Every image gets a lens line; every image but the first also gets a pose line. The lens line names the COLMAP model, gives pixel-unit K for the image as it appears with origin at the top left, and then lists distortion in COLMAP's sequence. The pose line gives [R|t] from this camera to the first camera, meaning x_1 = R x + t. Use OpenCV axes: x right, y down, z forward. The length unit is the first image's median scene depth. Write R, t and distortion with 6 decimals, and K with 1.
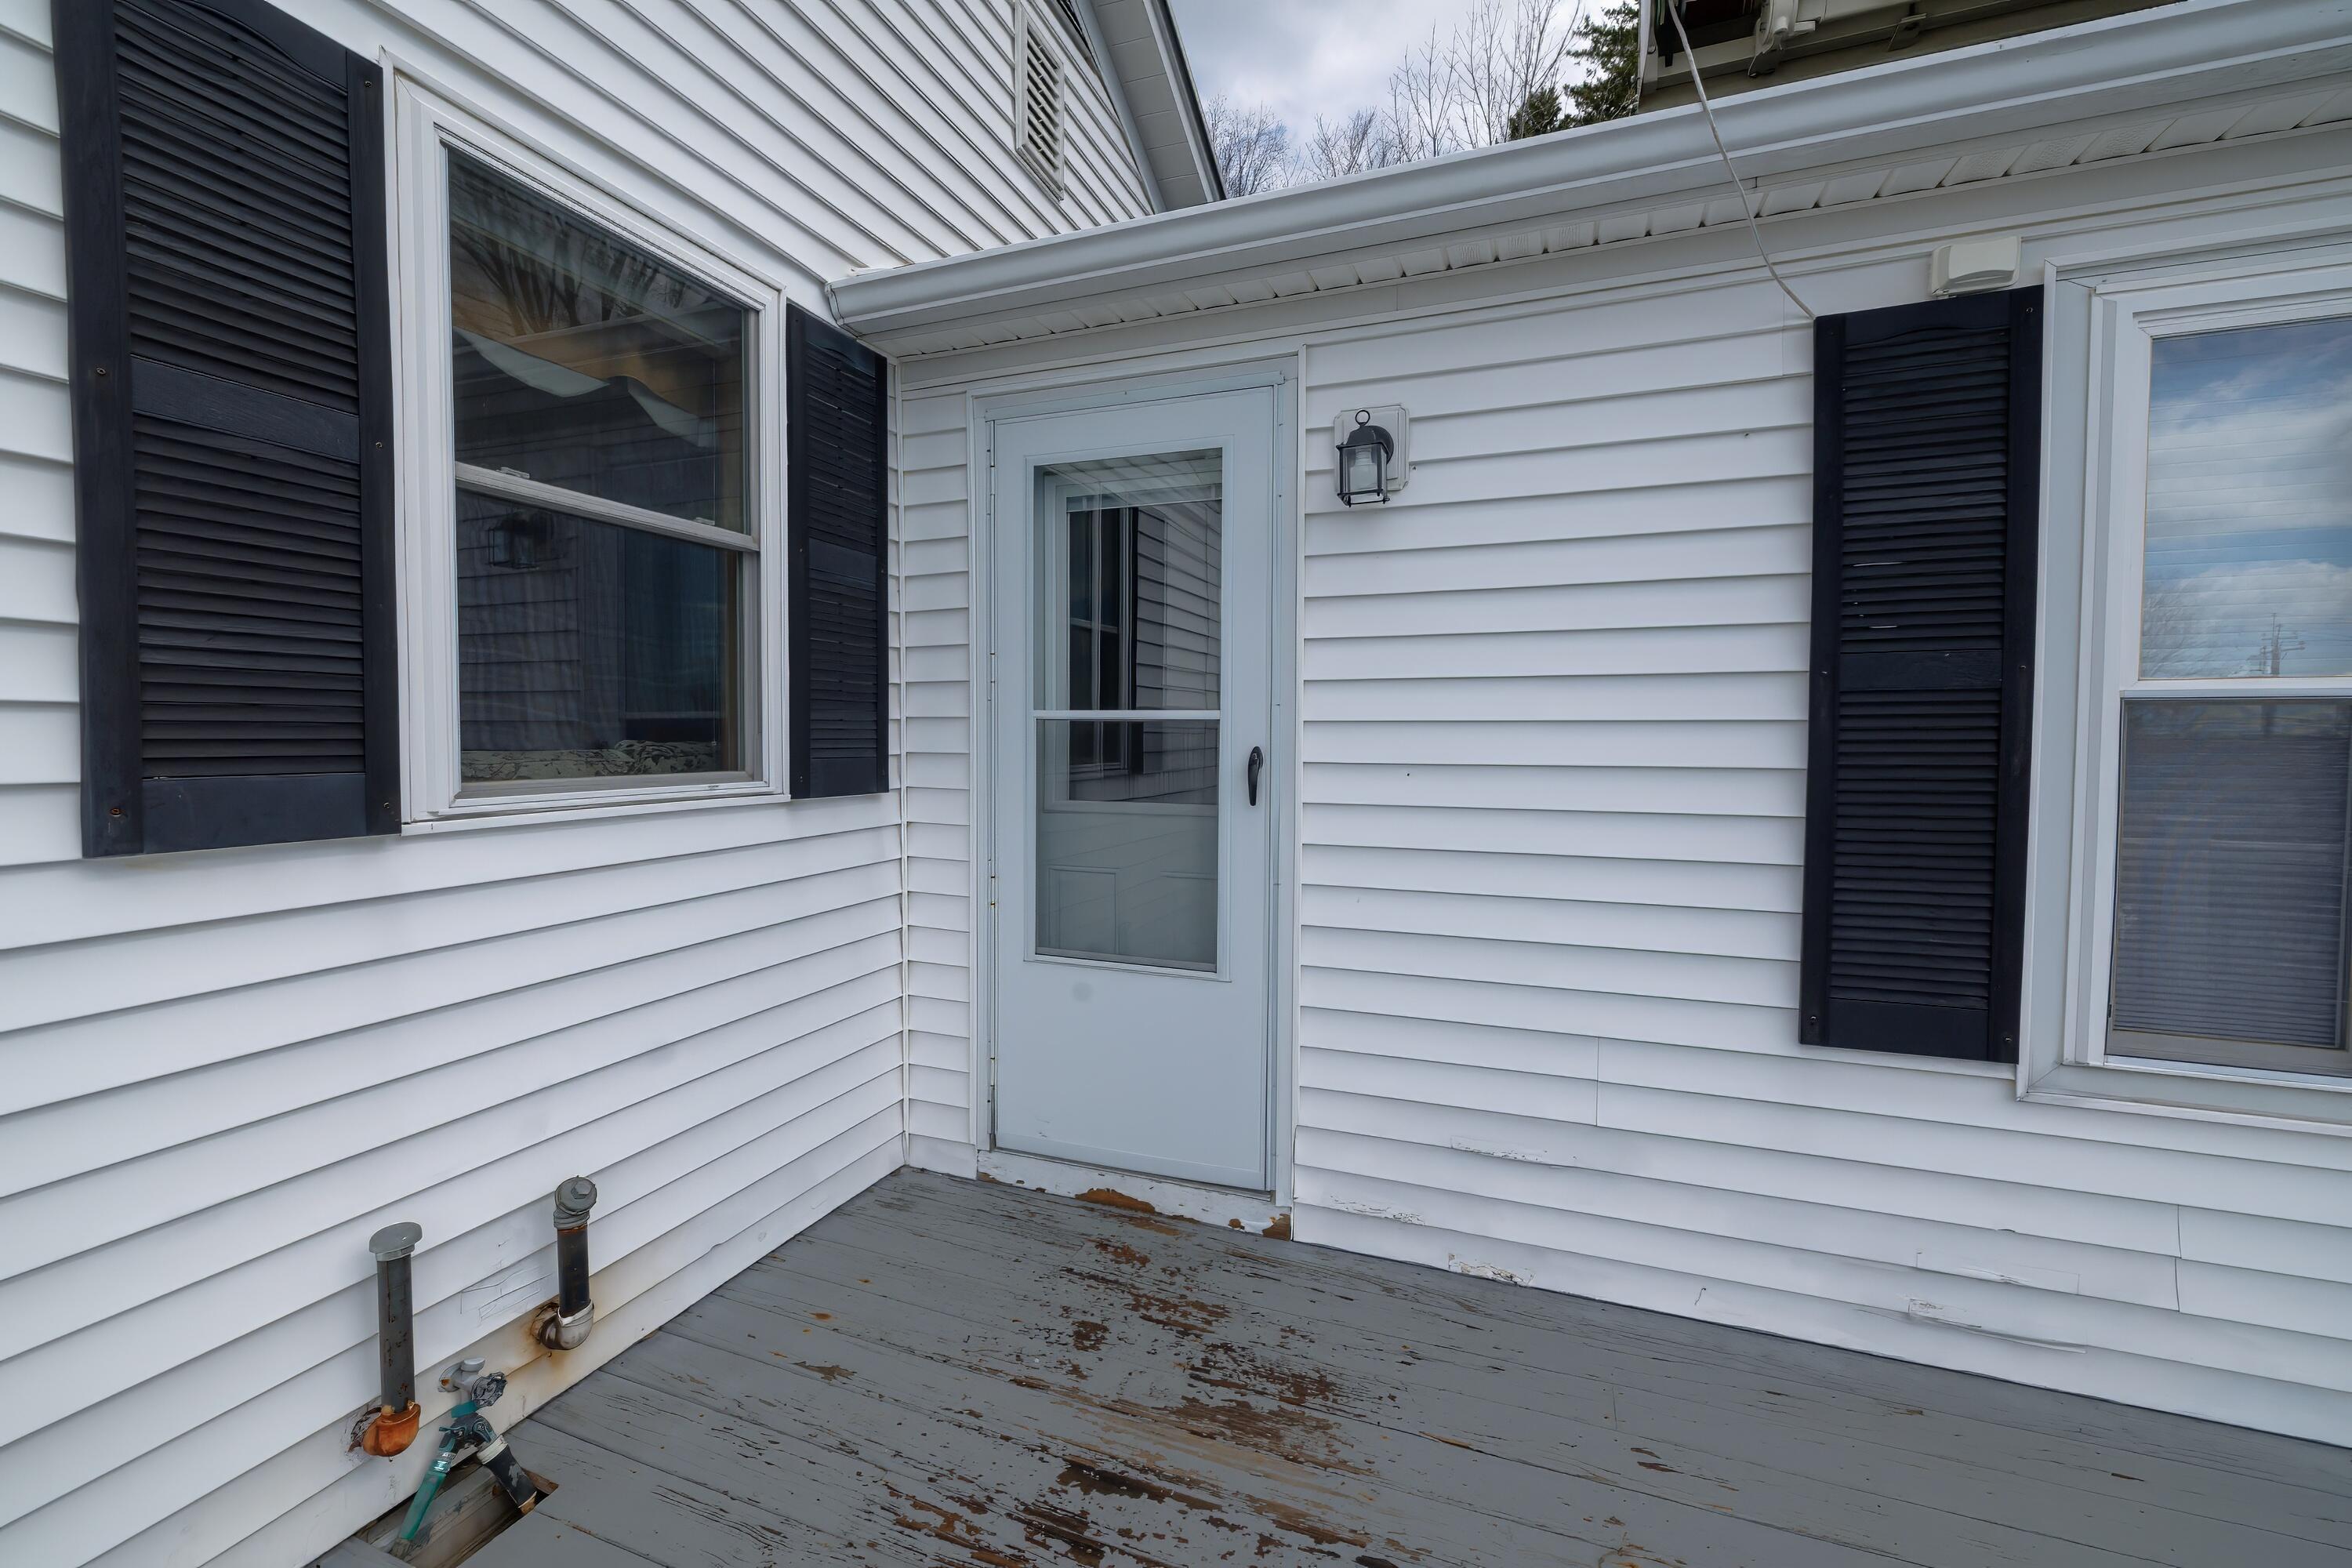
lens RADIAL K [[994.2, 0, 1180.1], [0, 994.2, 786.0], [0, 0, 1]] dist [0.000541, 0.000010]
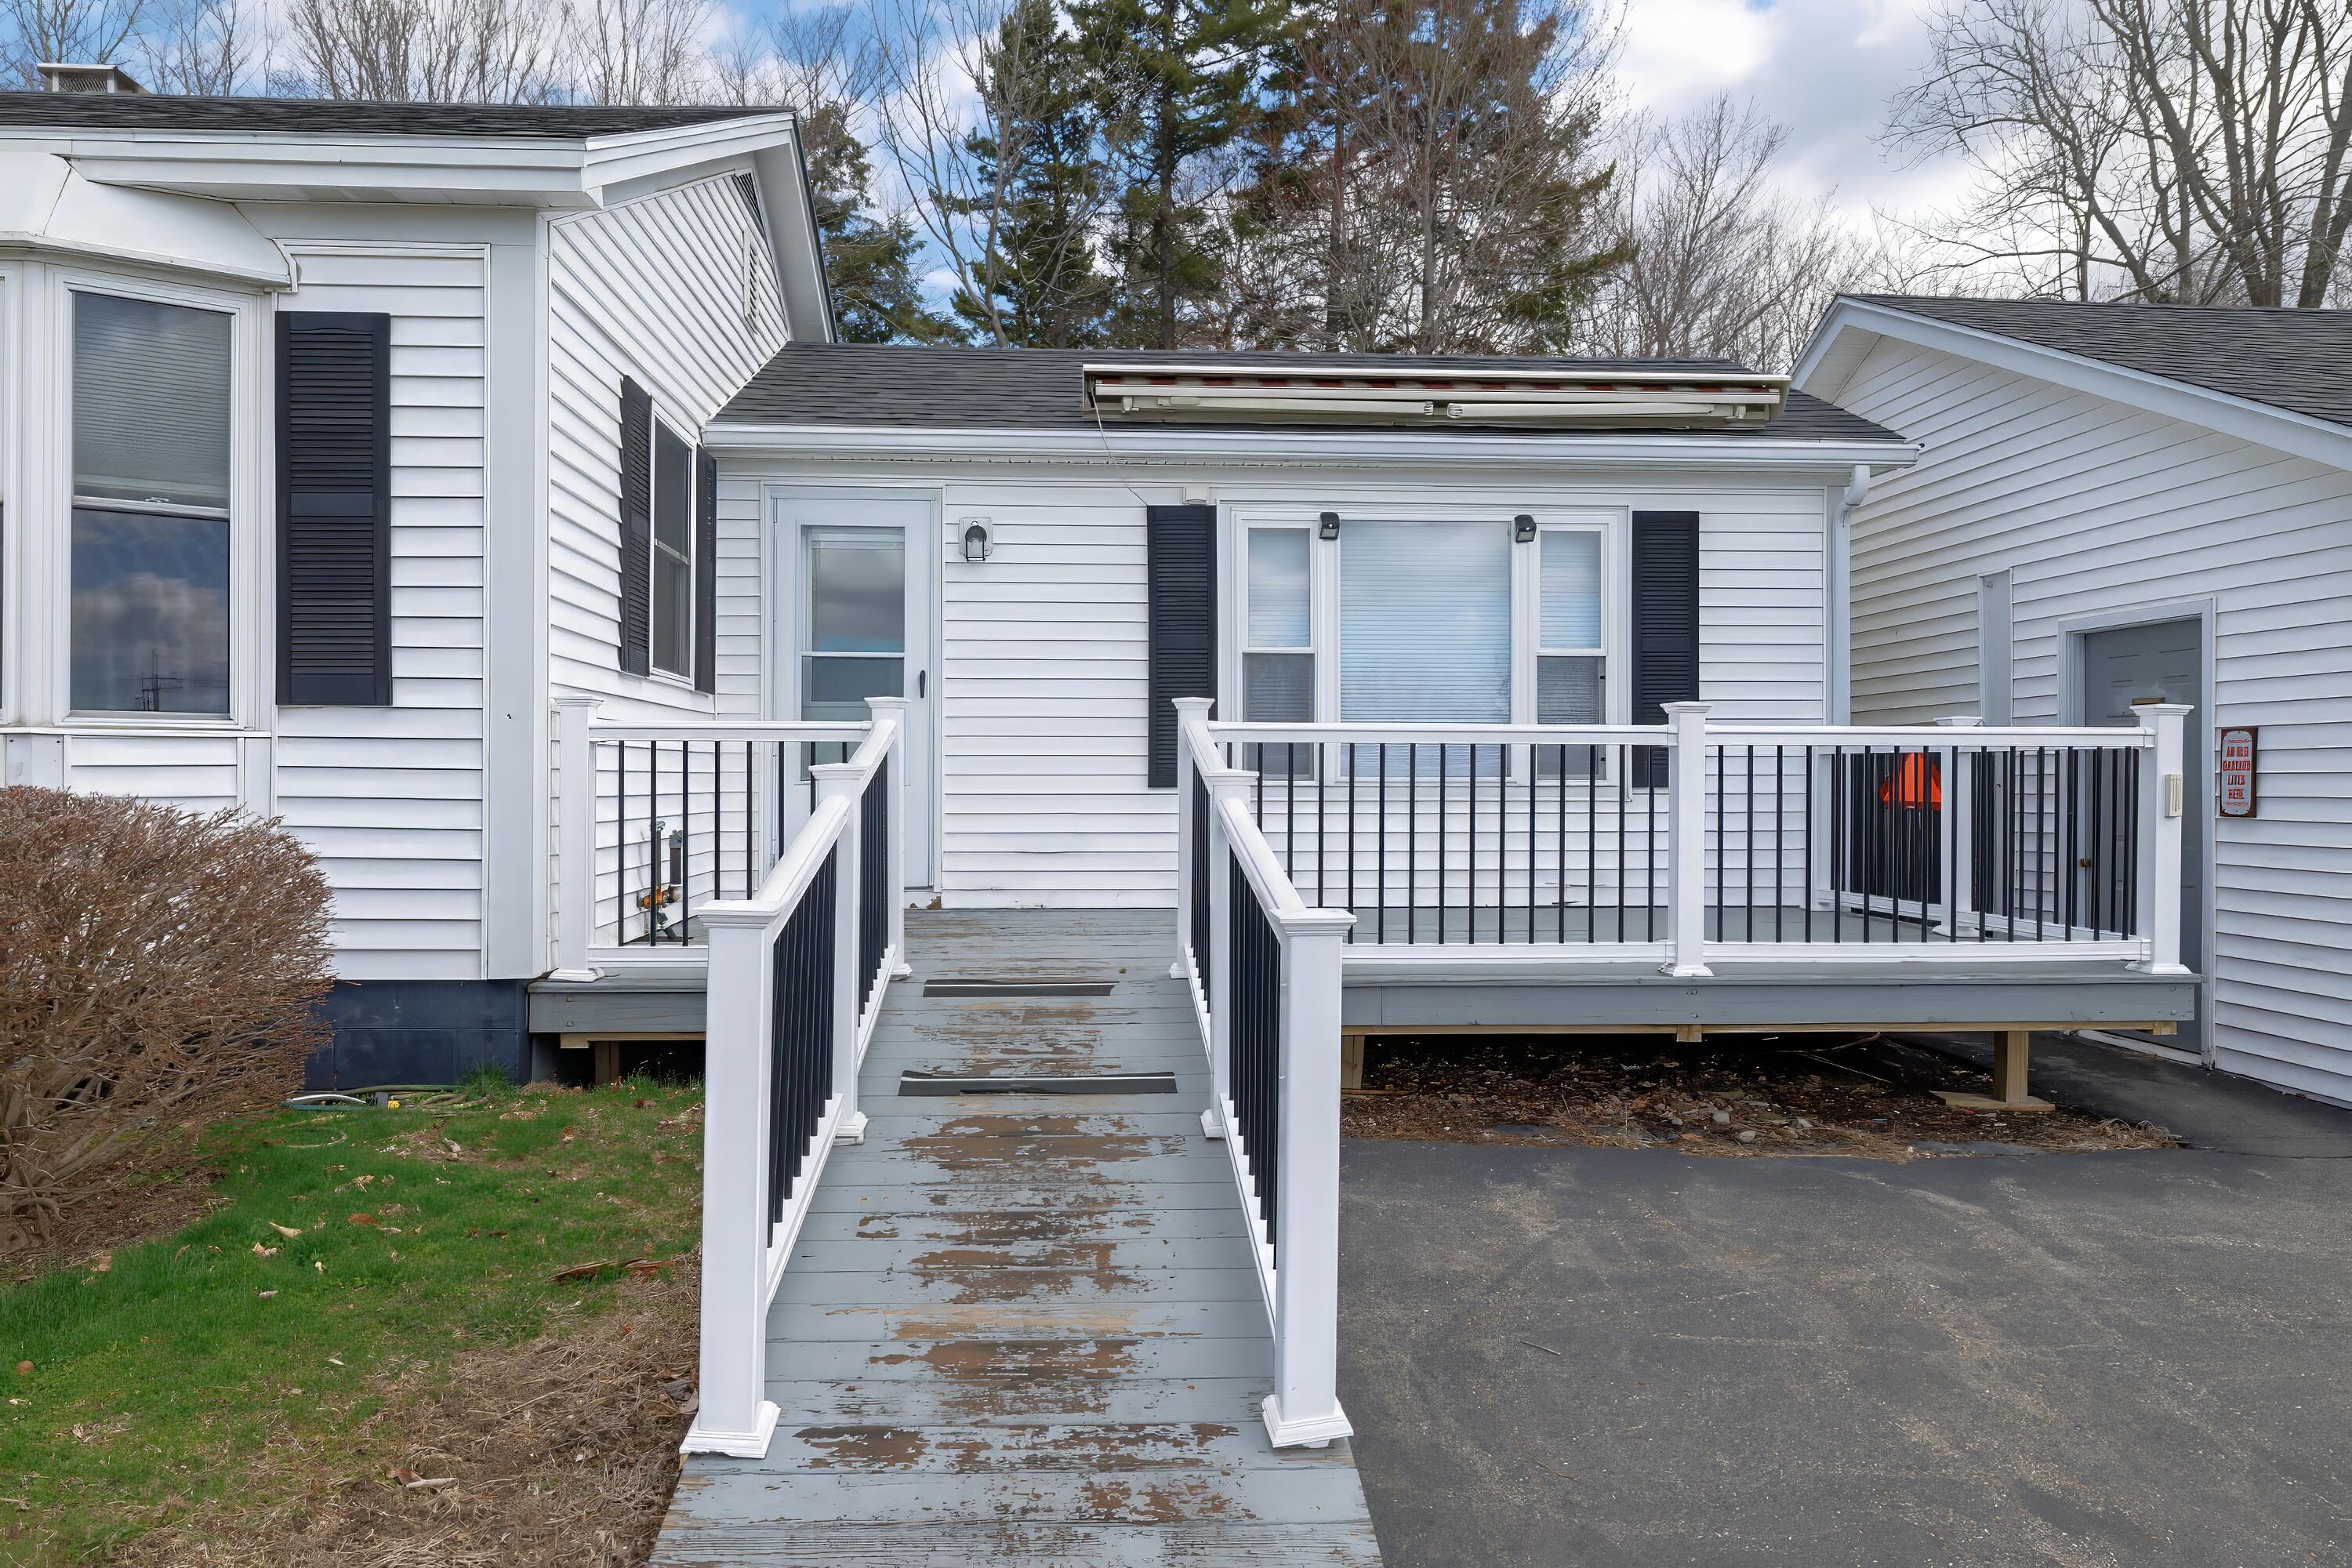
lens RADIAL K [[1561.5, 0, 1172.7], [0, 1561.5, 785.3], [0, 0, 1]] dist [-0.002060, 0.000006]
pose [[0.910112, -0.001681, 0.414360, -0.842590], [0.021175, 0.998874, -0.042458, 0.370353], [-0.413822, 0.047415, 0.909122, -2.291276]]
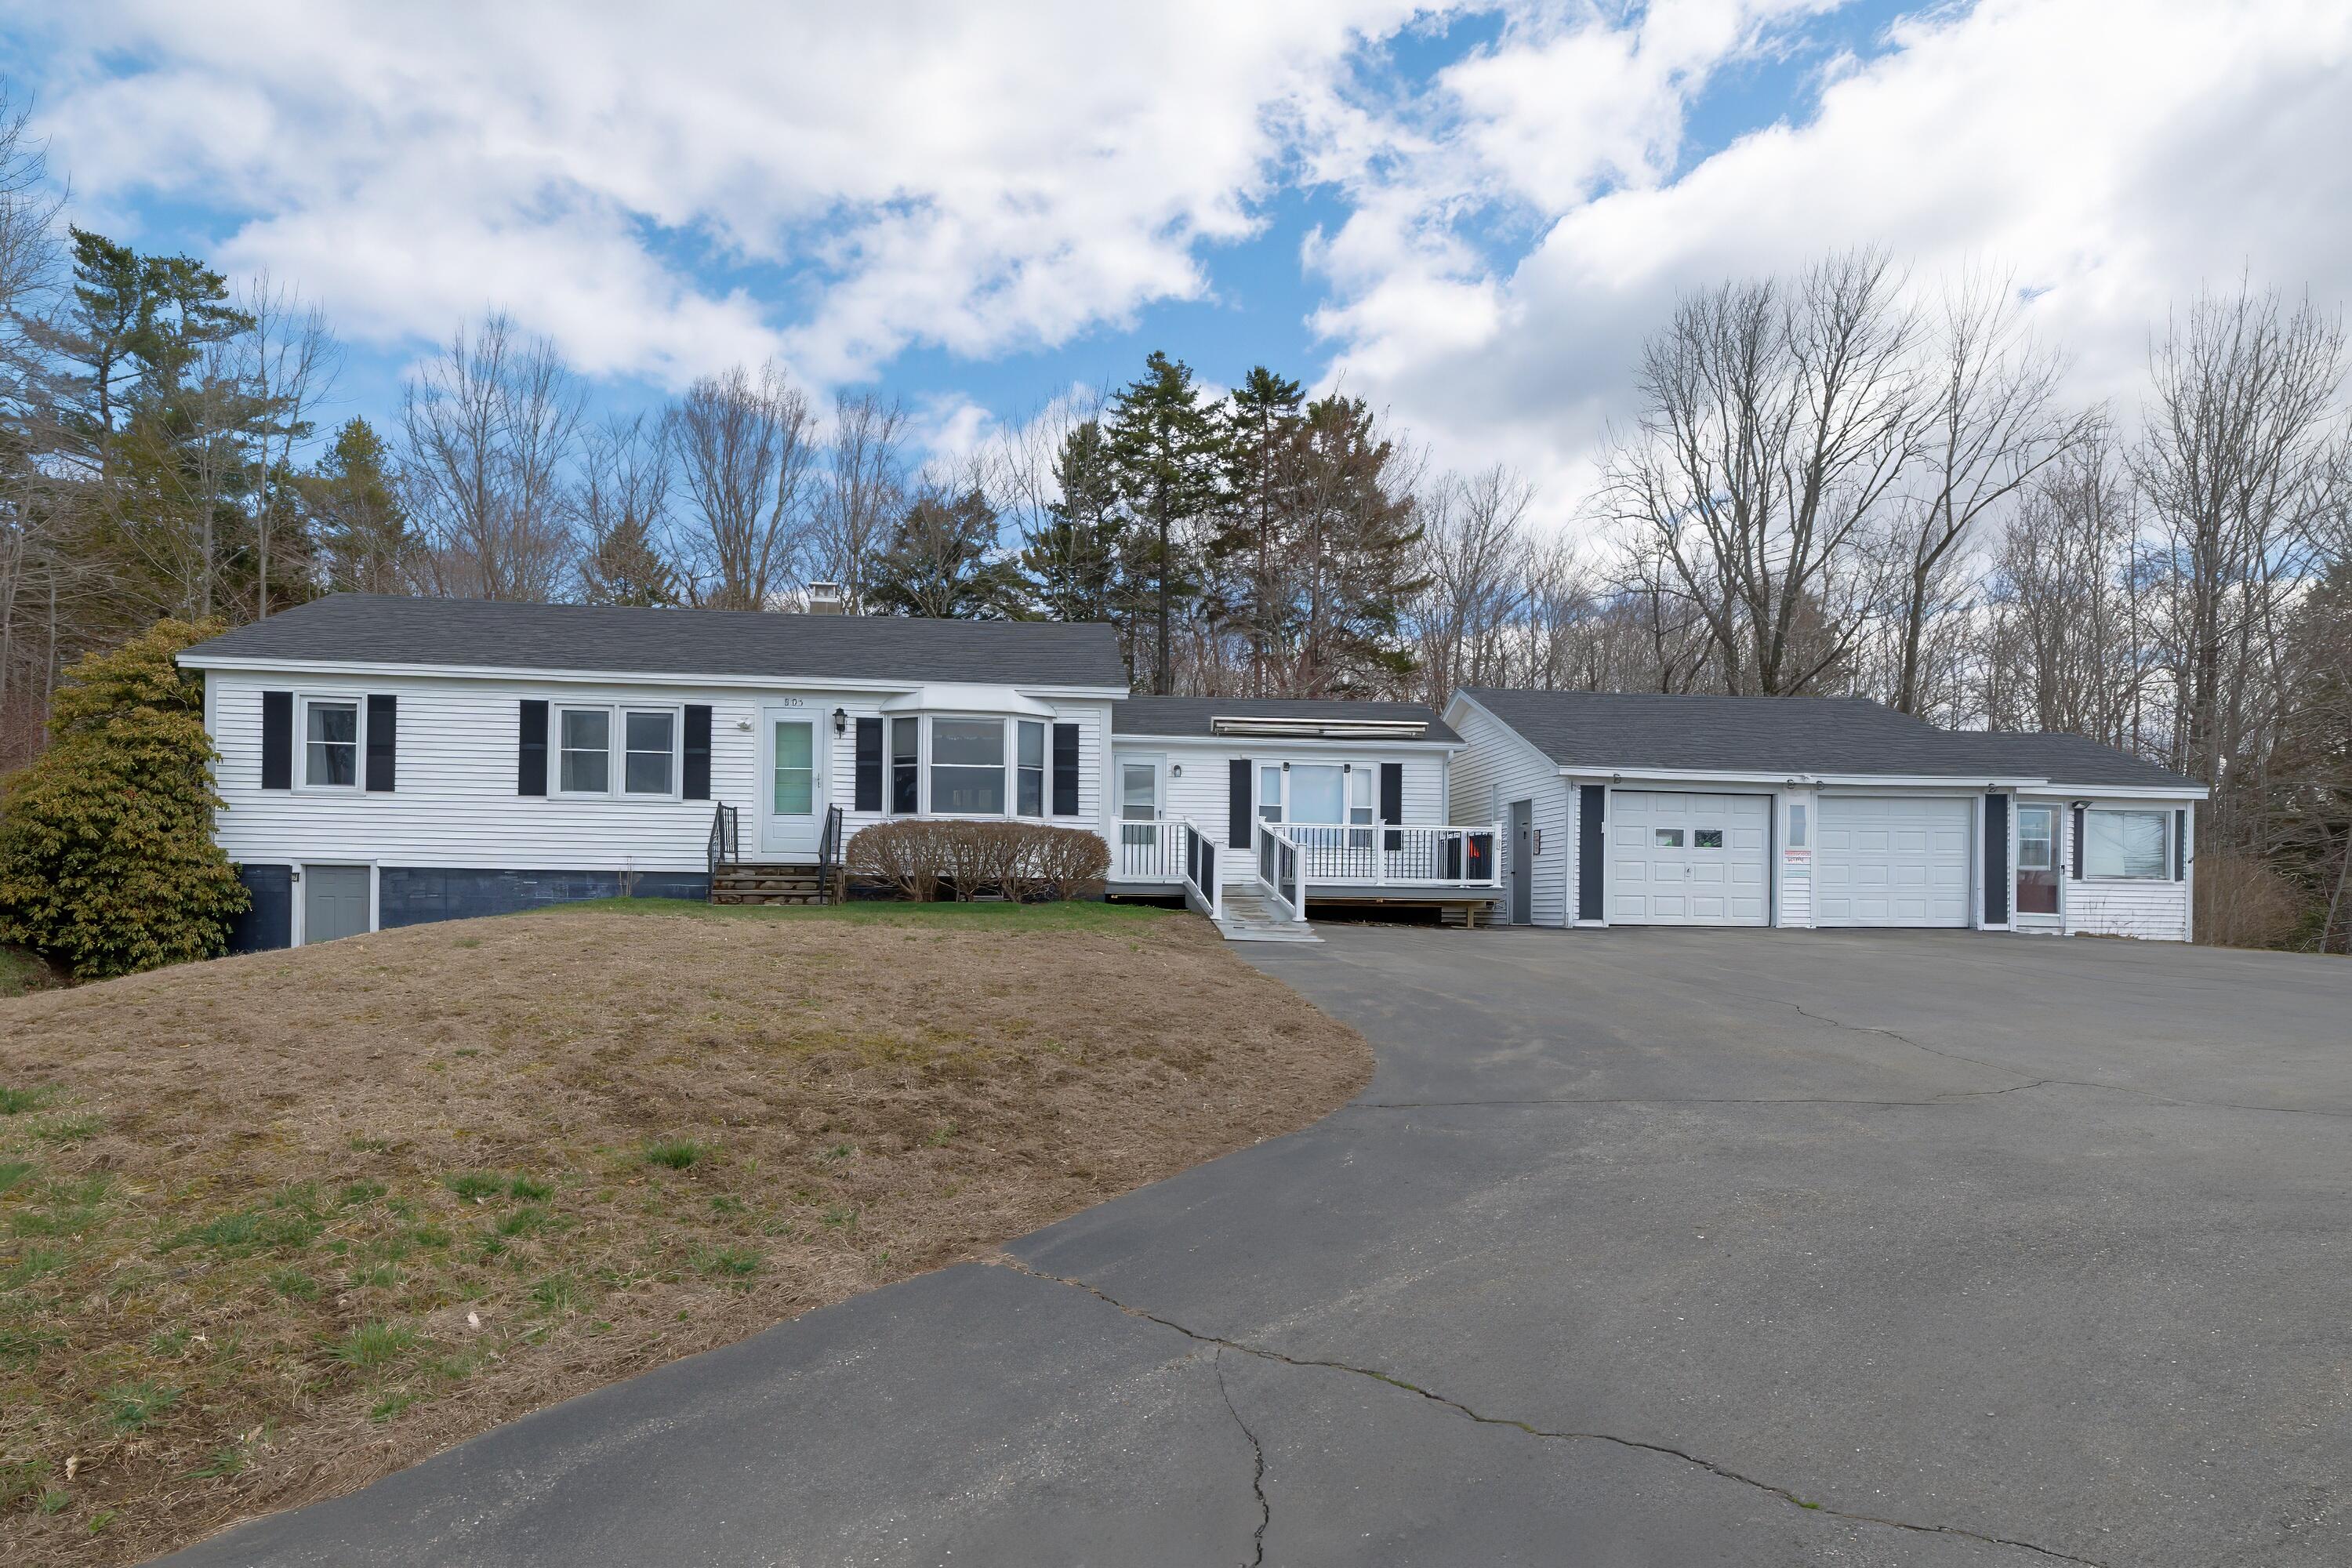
lens RADIAL K [[1048.6, 0, 1199.0], [0, 1048.6, 895.2], [0, 0, 1]] dist [-0.004092, 0.000105]
pose [[0.886332, 0.006635, 0.463004, -3.085837], [0.015199, 0.998942, -0.043412, 0.881014], [-0.462802, 0.045514, 0.885293, -5.580953]]
